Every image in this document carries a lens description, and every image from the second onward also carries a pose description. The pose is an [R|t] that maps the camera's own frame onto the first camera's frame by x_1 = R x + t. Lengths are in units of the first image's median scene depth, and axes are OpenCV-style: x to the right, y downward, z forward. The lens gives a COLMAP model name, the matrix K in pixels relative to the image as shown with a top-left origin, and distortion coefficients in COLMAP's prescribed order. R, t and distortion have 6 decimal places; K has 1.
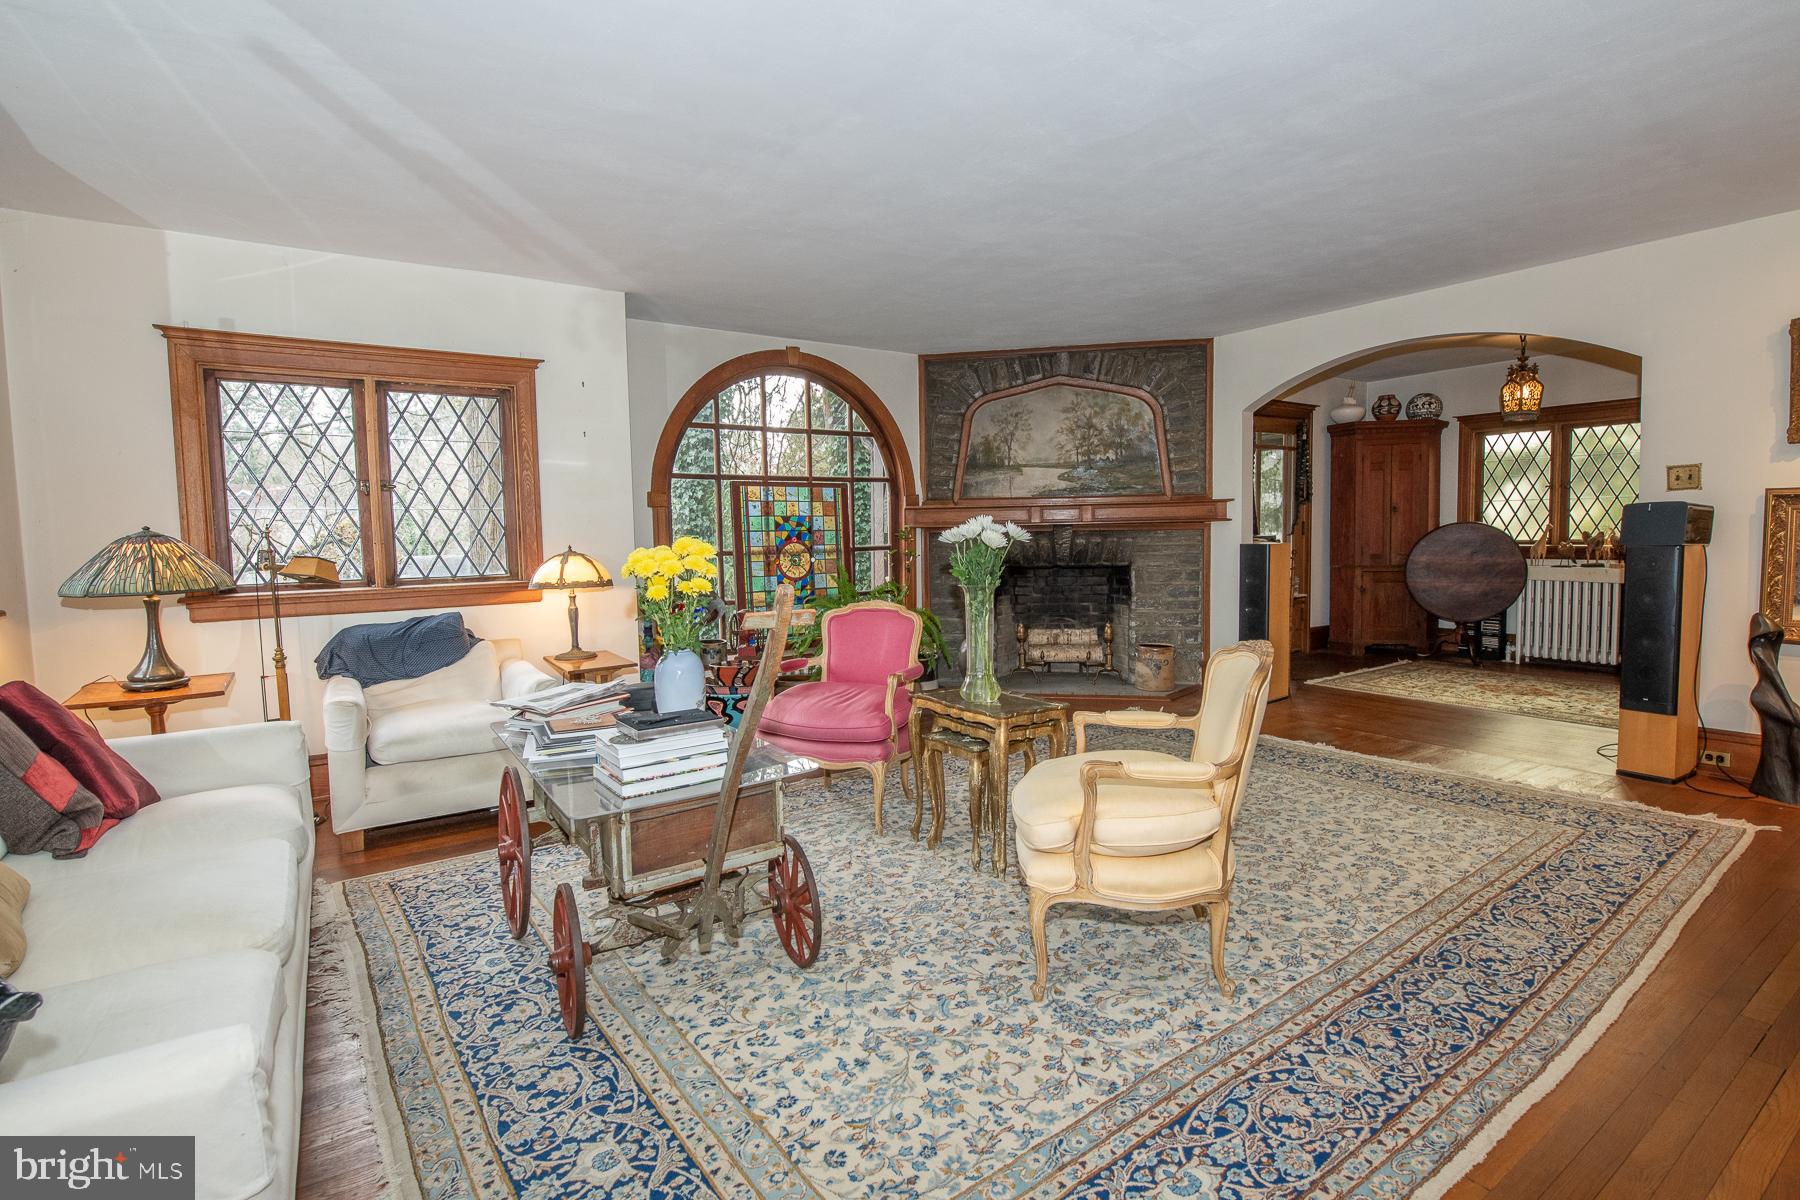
lens RADIAL K [[851.8, 0, 905.2], [0, 851.8, 593.0], [0, 0, 1]] dist [-0.012107, -0.000297]
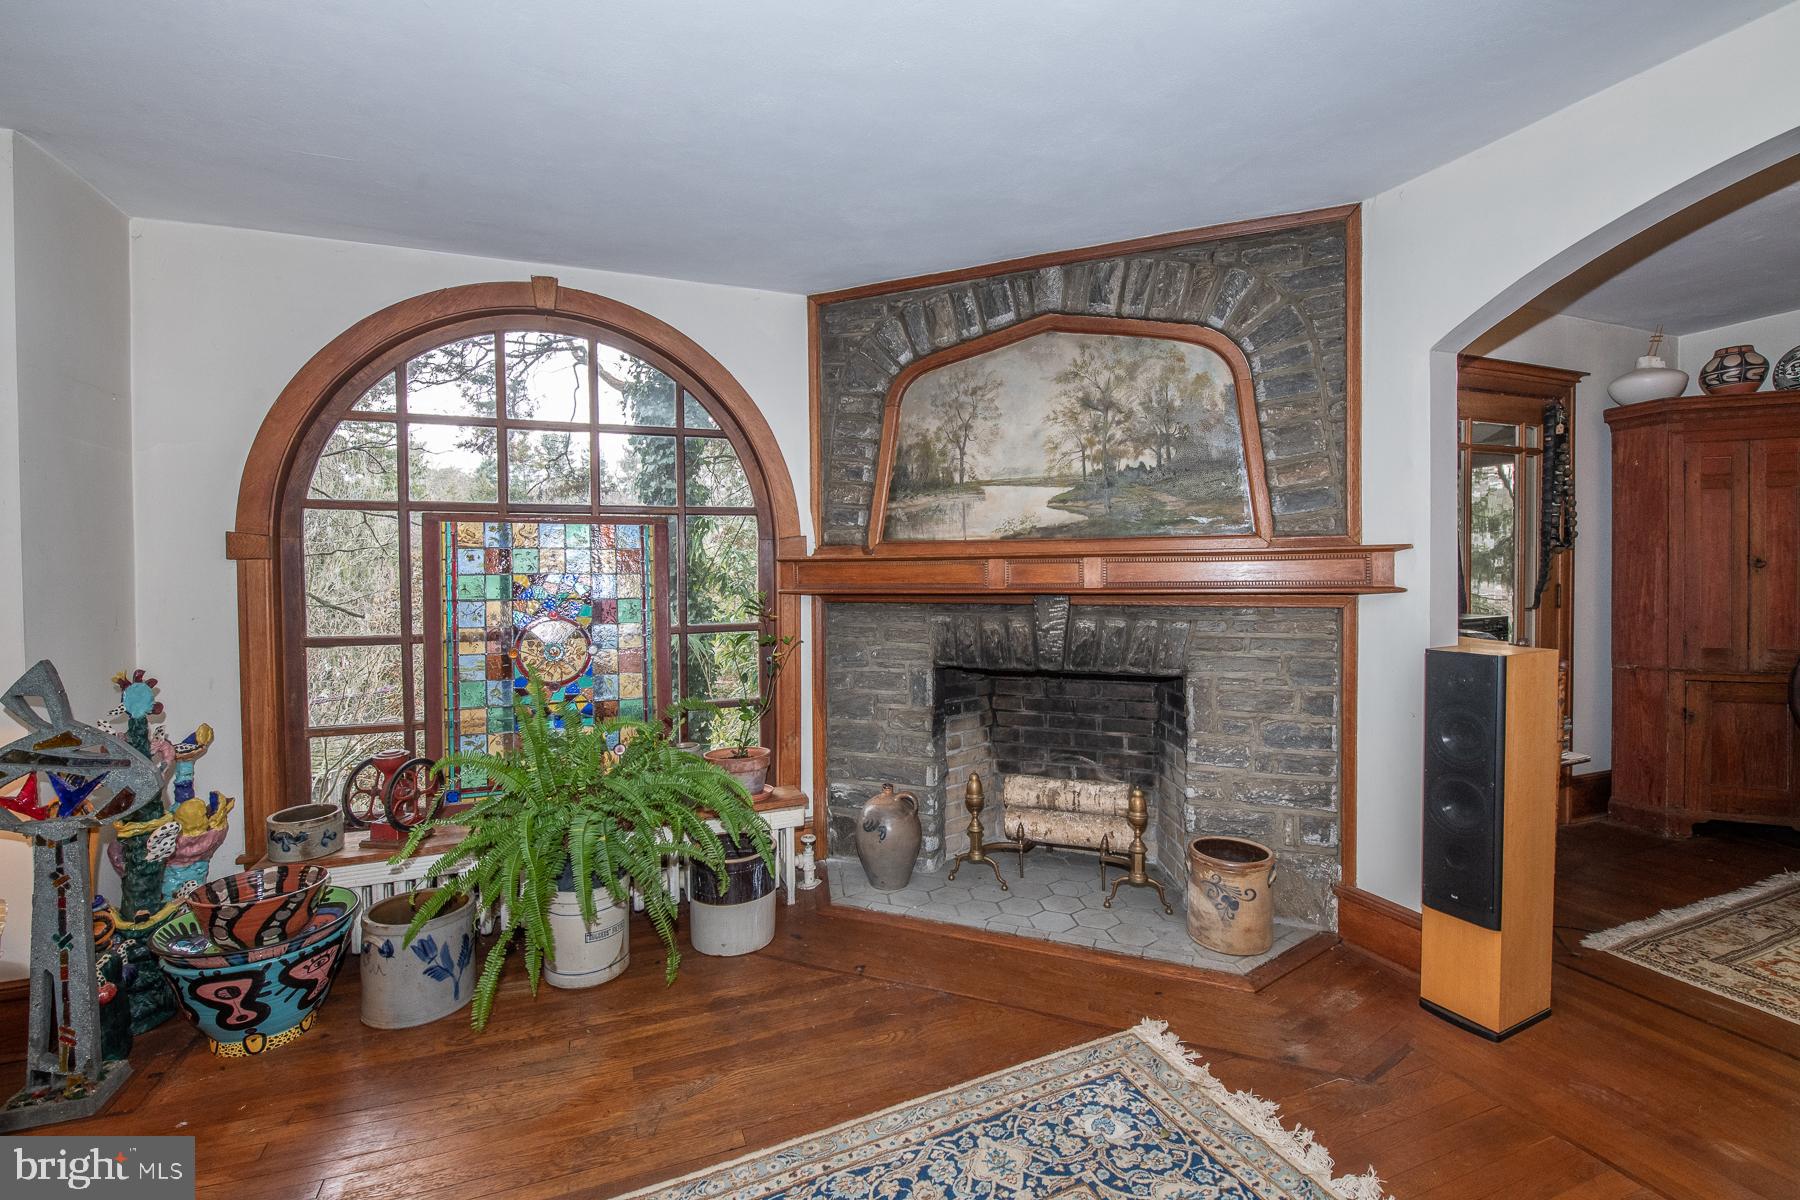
lens RADIAL K [[793.2, 0, 899.3], [0, 793.2, 591.9], [0, 0, 1]] dist [-0.016415, -0.000706]
pose [[0.975494, 0.014768, -0.219531, 0.198925], [-0.023632, 0.999006, -0.037806, -0.059597], [0.218755, 0.042068, 0.974873, 0.497854]]
